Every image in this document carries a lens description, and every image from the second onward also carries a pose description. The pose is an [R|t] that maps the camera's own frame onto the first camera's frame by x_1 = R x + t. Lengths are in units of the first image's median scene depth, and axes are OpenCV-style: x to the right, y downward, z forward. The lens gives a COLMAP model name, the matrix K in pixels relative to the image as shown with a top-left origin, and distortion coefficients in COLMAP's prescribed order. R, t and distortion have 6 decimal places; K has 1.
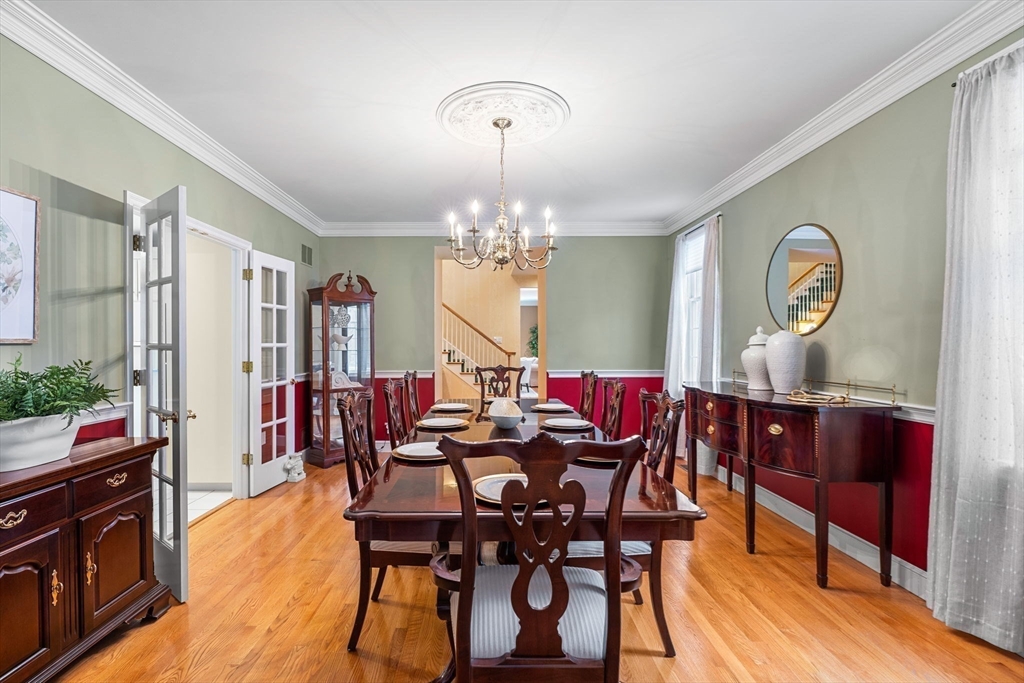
lens RADIAL K [[467.1, 0, 487.9], [0, 467.1, 349.1], [0, 0, 1]] dist [-0.005557, -0.000047]
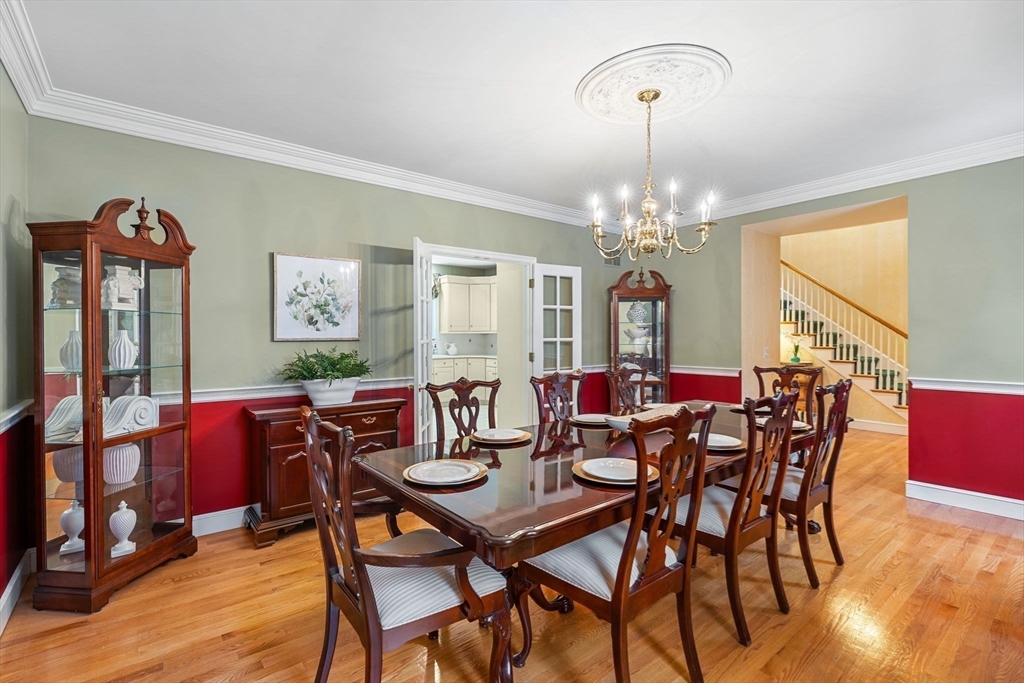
lens RADIAL K [[467.1, 0, 513.0], [0, 467.1, 341.3], [0, 0, 1]] dist [-0.005557, -0.000047]
pose [[0.616122, 0.008686, -0.787603, 0.443595], [-0.005926, 0.999962, 0.006392, -0.011645], [0.787629, 0.000729, 0.616150, 0.183128]]
